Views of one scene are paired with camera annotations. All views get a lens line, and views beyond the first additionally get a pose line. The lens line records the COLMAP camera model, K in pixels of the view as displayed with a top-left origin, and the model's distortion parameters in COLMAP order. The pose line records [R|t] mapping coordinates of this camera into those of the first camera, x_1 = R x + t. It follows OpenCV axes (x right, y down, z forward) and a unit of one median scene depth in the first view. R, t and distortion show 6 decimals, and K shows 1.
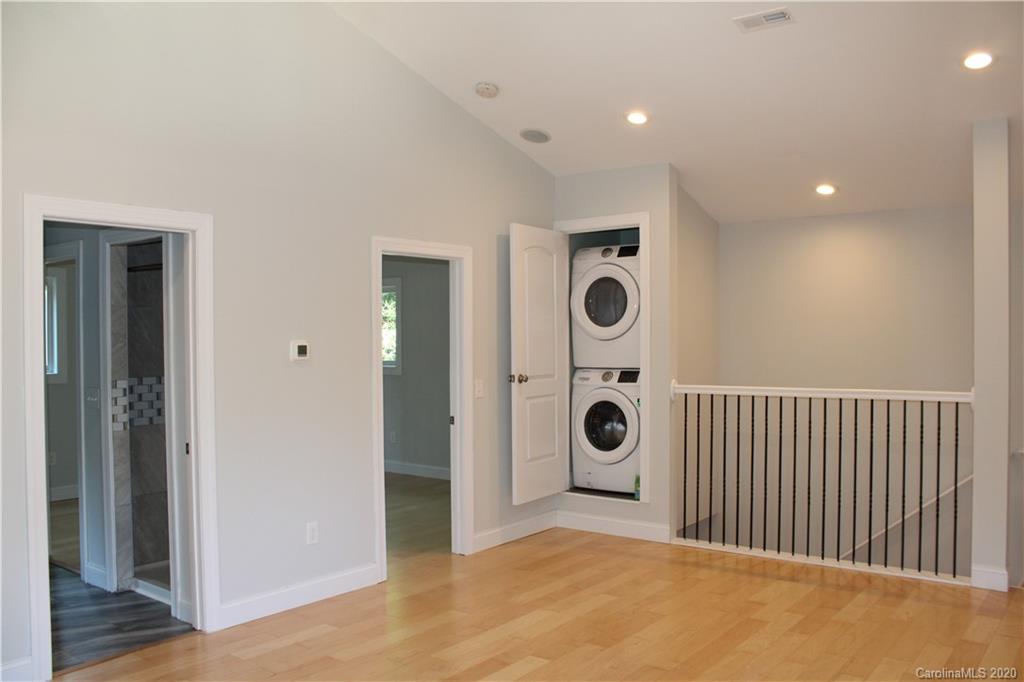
lens RADIAL K [[846.1, 0, 512.0], [0, 846.1, 341.0], [0, 0, 1]] dist [-0.164634, 0.137470]
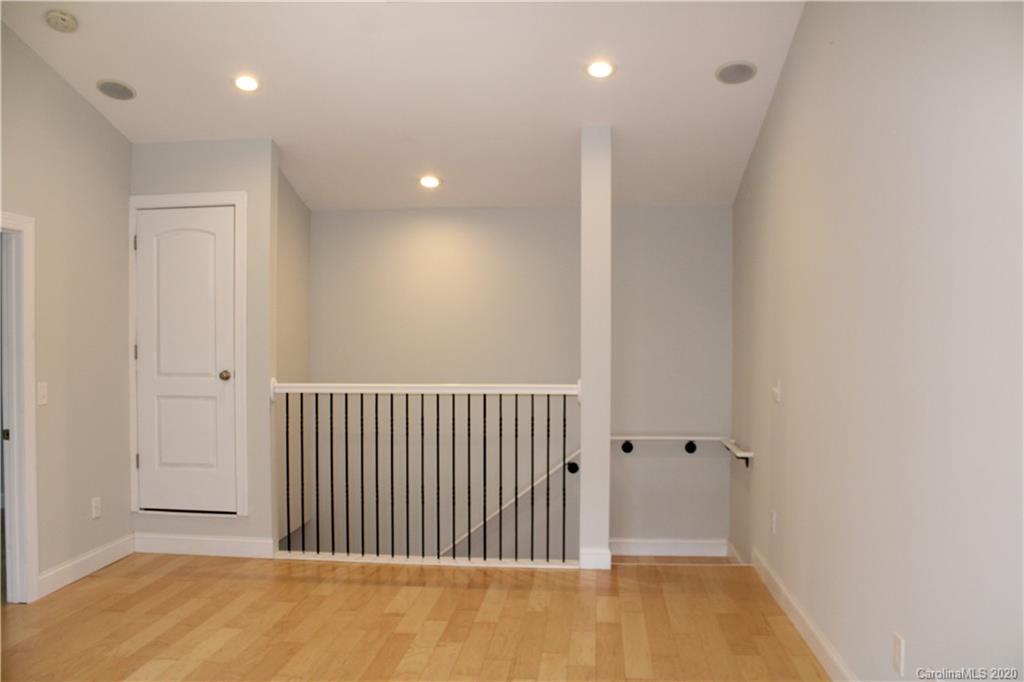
lens RADIAL K [[846.1, 0, 512.0], [0, 846.1, 341.0], [0, 0, 1]] dist [-0.164634, 0.137470]
pose [[0.846385, 0.000845, 0.532571, -0.077008], [-0.002603, 0.999993, 0.002550, 0.003635], [-0.532565, -0.003545, 0.846382, 0.110607]]
